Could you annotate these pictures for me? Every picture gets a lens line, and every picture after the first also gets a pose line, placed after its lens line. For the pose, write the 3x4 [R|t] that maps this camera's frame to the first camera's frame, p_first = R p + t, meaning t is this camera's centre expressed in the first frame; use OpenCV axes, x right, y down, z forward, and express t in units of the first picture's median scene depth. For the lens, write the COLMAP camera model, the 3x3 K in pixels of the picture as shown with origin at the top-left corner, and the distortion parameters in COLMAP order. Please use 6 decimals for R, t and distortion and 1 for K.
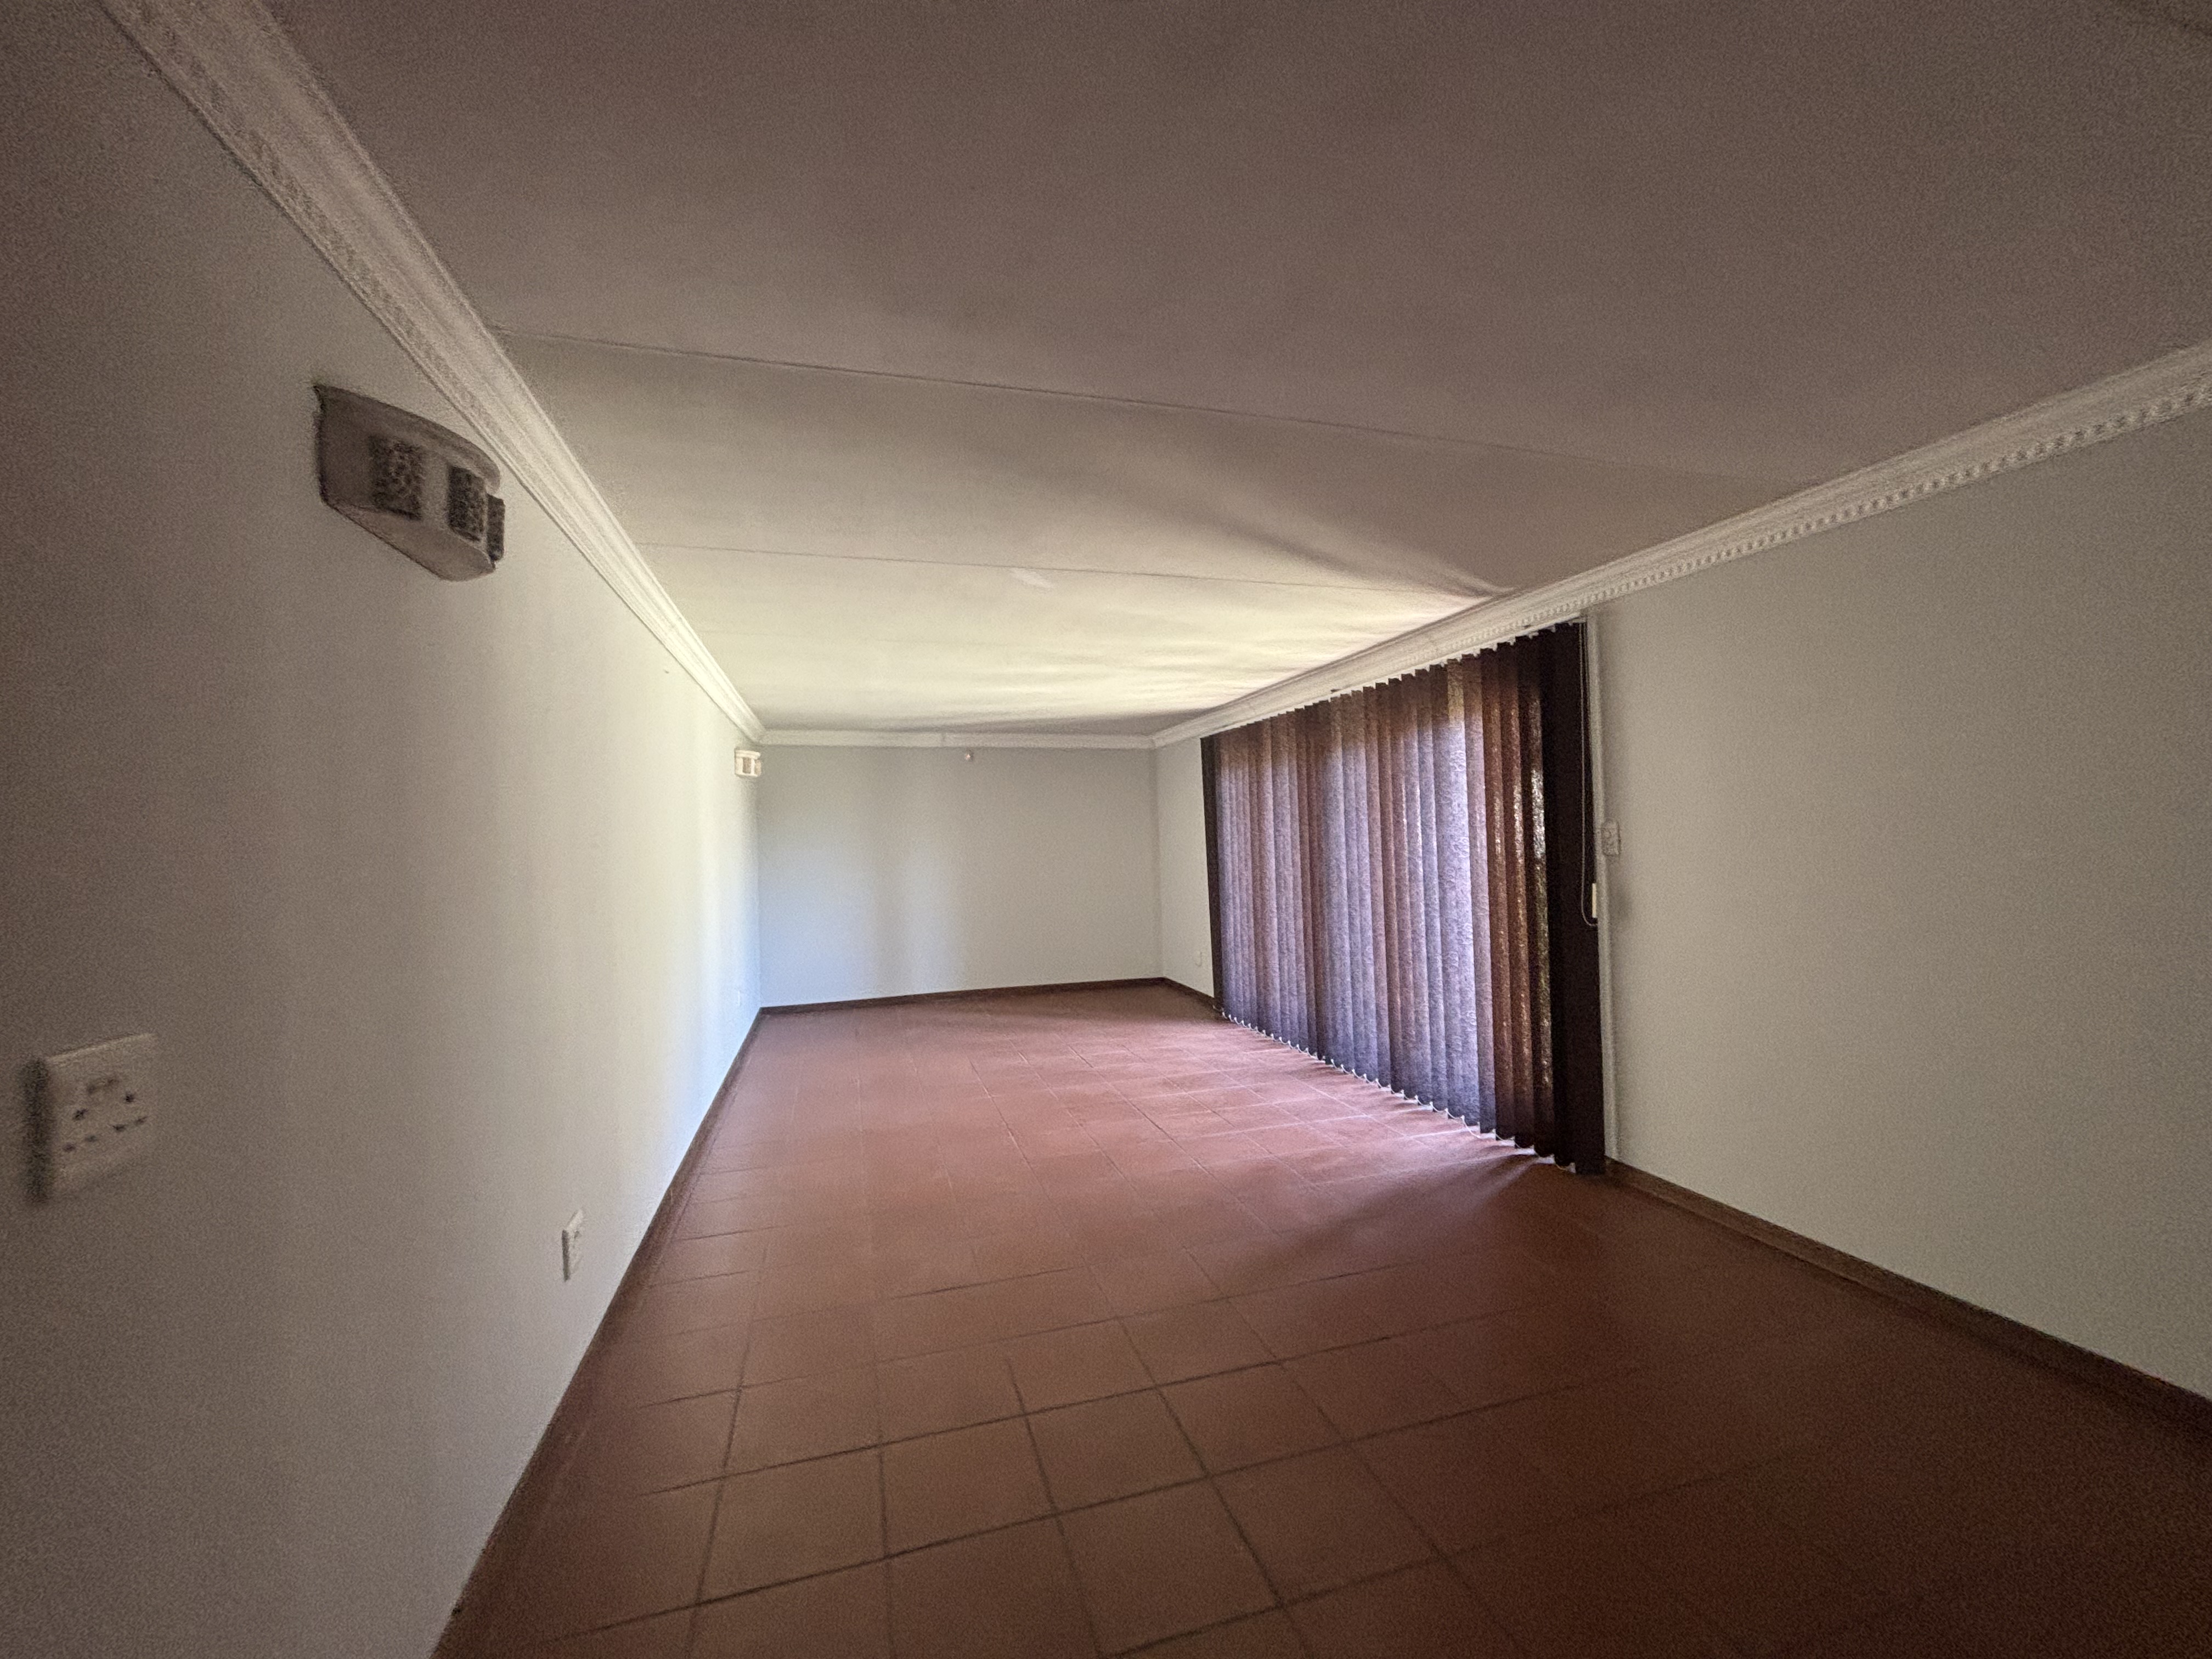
lens RADIAL K [[887.3, 0, 1110.5], [0, 887.3, 837.5], [0, 0, 1]] dist [0.030463, -0.000302]
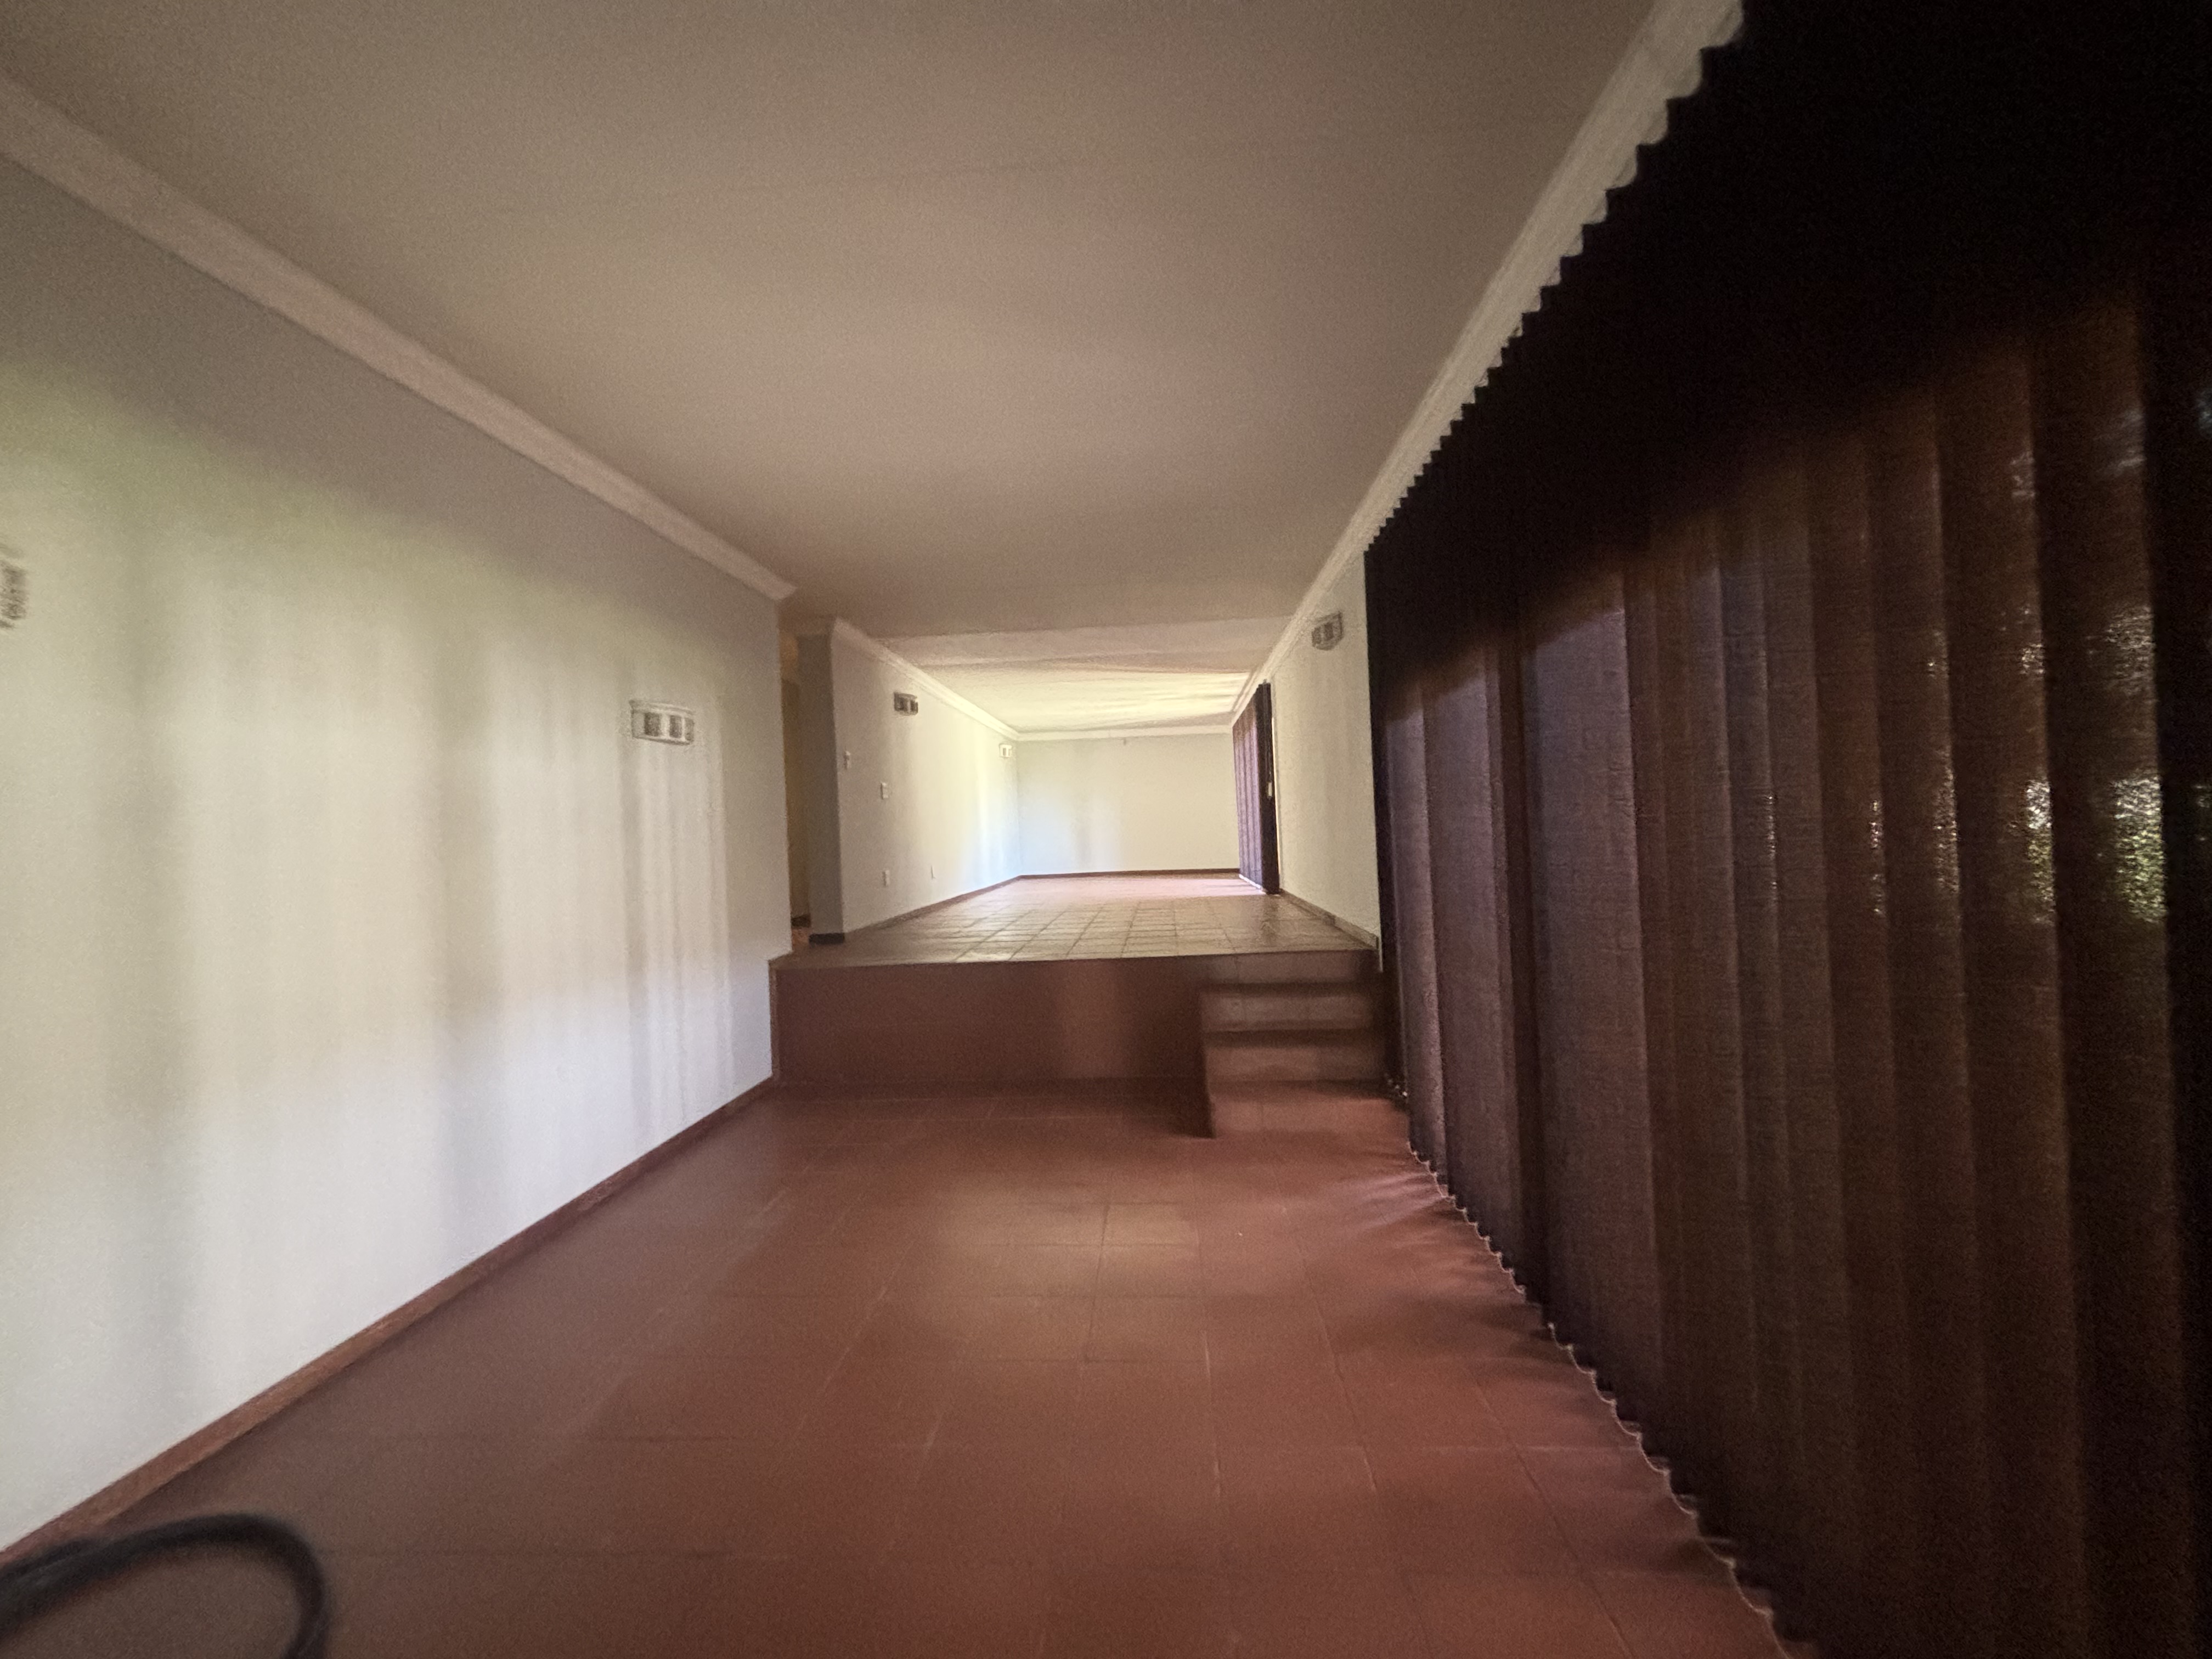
lens RADIAL K [[887.3, 0, 1096.7], [0, 887.3, 828.2], [0, 0, 1]] dist [0.030463, -0.000302]
pose [[0.932969, -0.016092, -0.359596, 0.488335], [0.017491, 0.999847, 0.000638, 0.090699], [0.359530, -0.006885, 0.933108, -0.782986]]
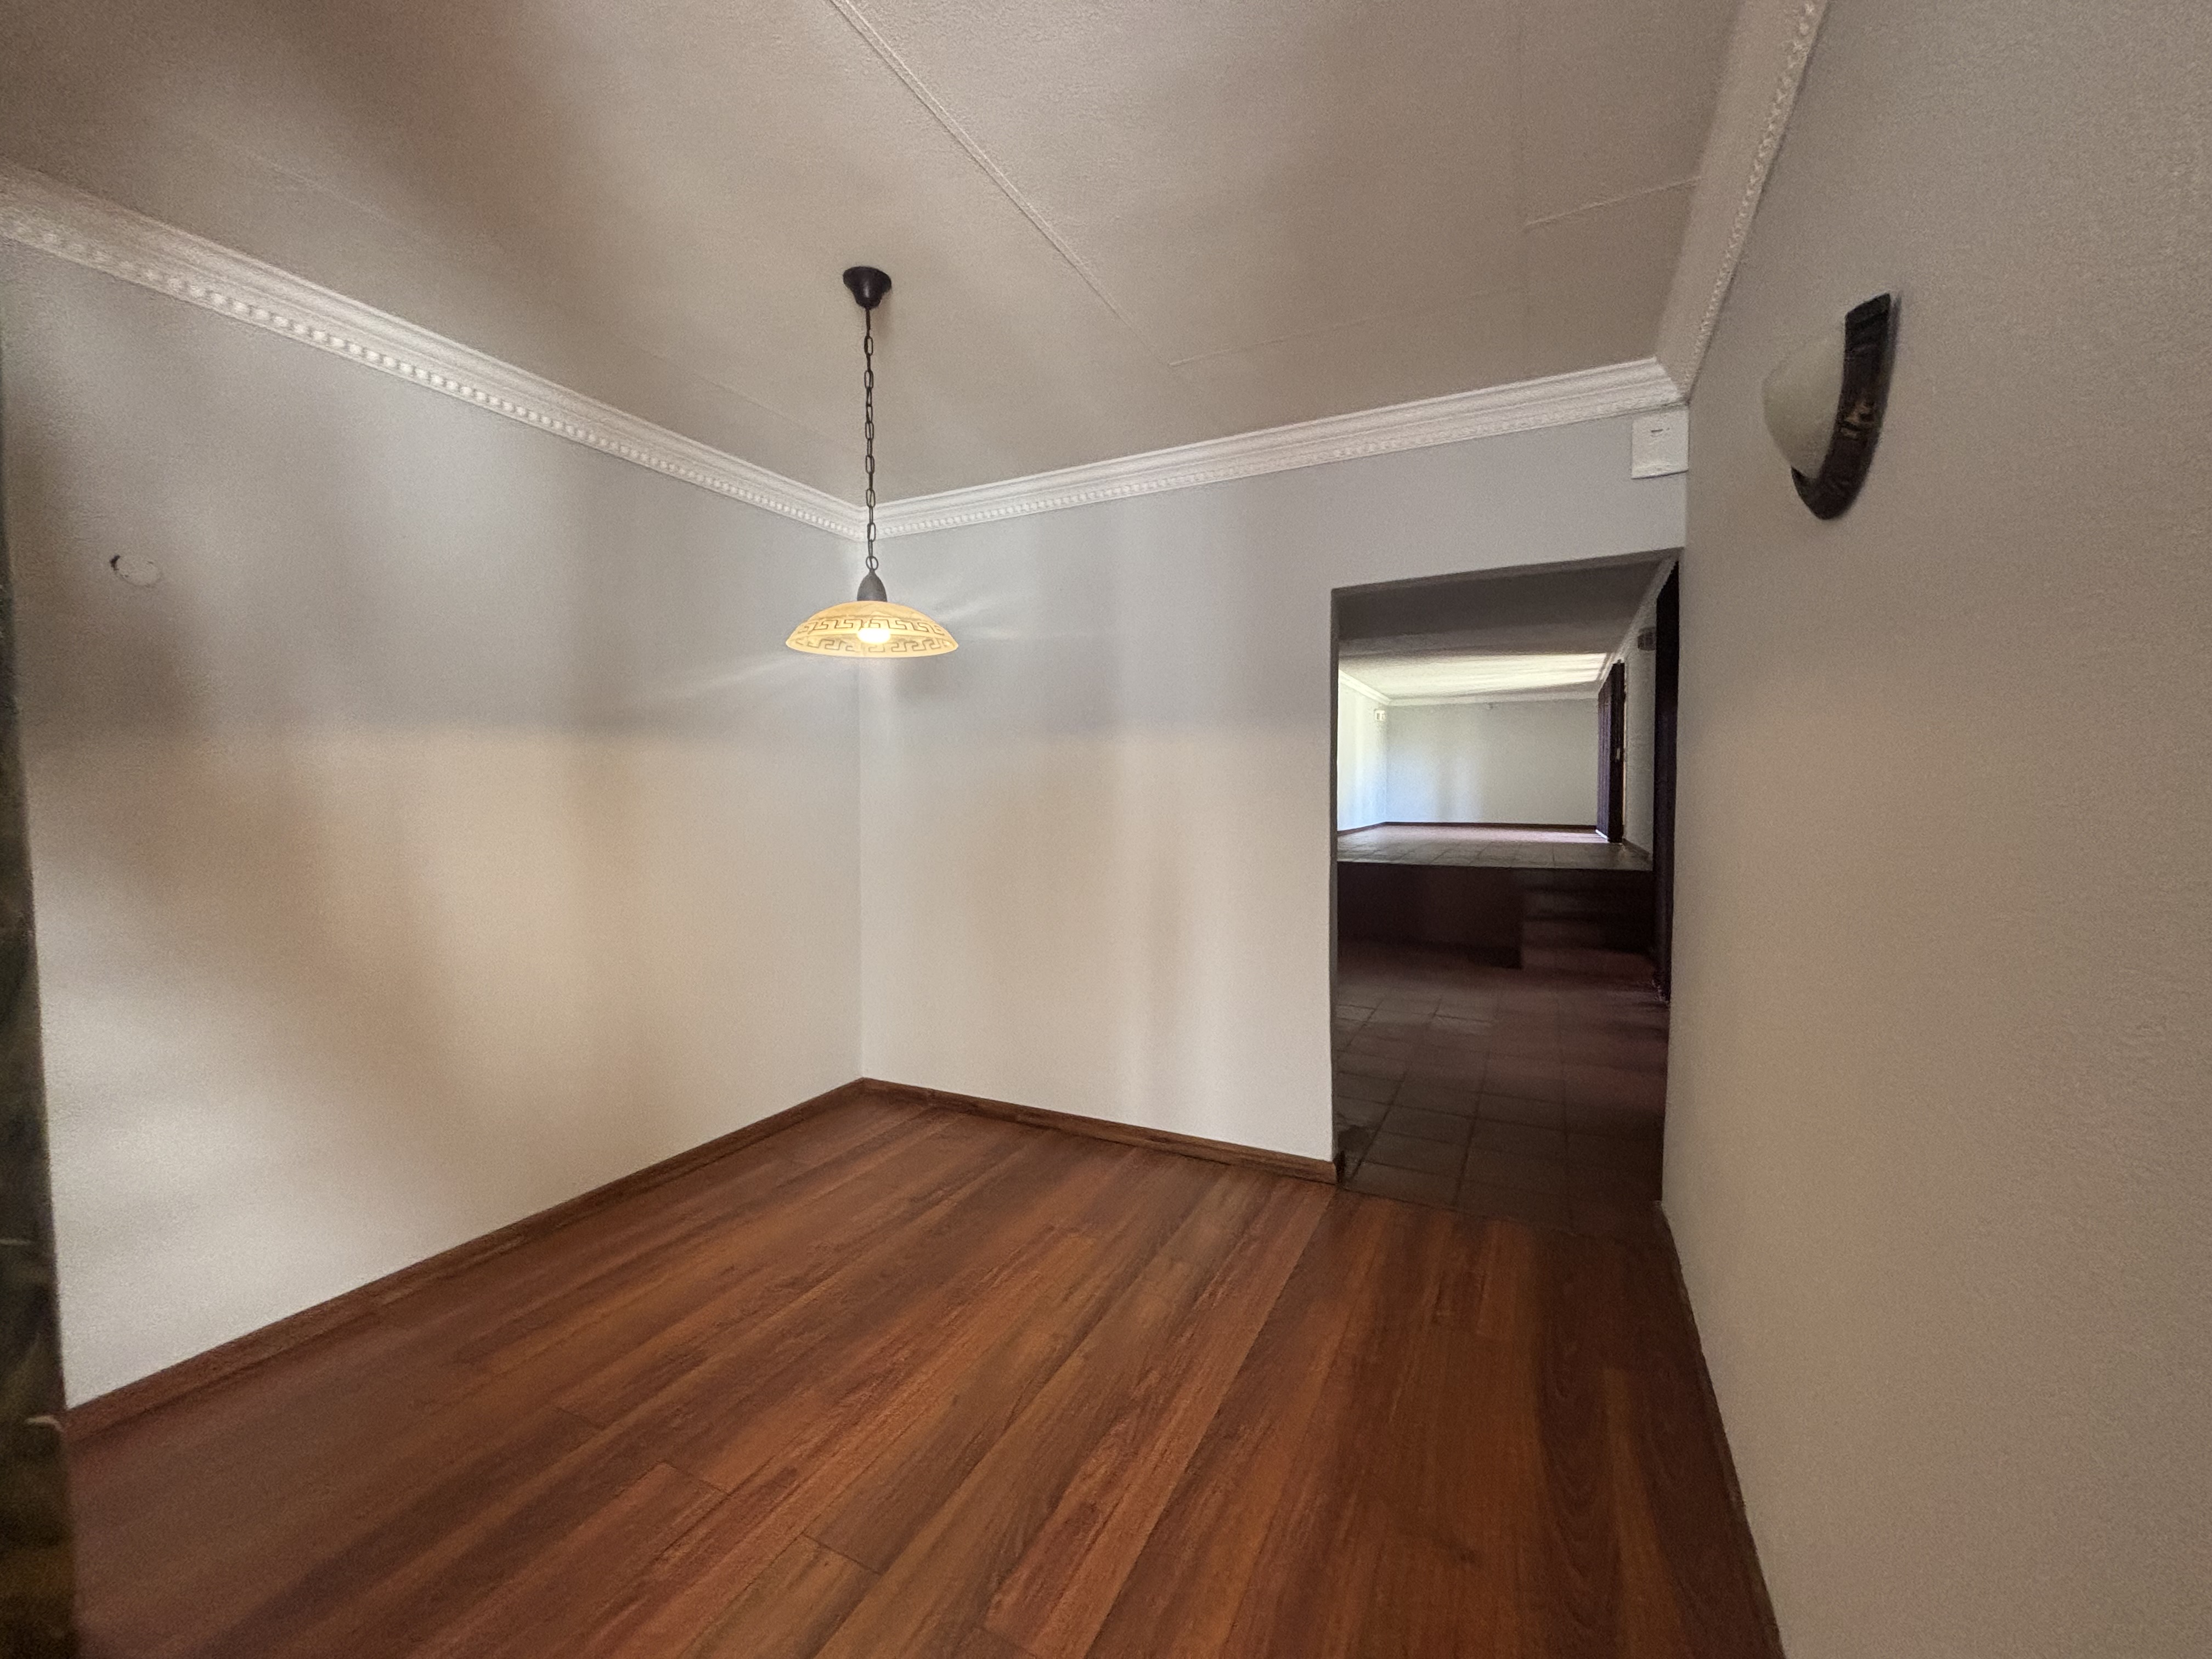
lens RADIAL K [[887.3, 0, 1105.4], [0, 887.3, 833.4], [0, 0, 1]] dist [0.030463, -0.000302]
pose [[0.733349, 0.051437, -0.677904, 0.665068], [-0.014471, 0.998089, 0.060078, 0.096422], [0.679699, -0.034249, 0.732691, -1.222515]]
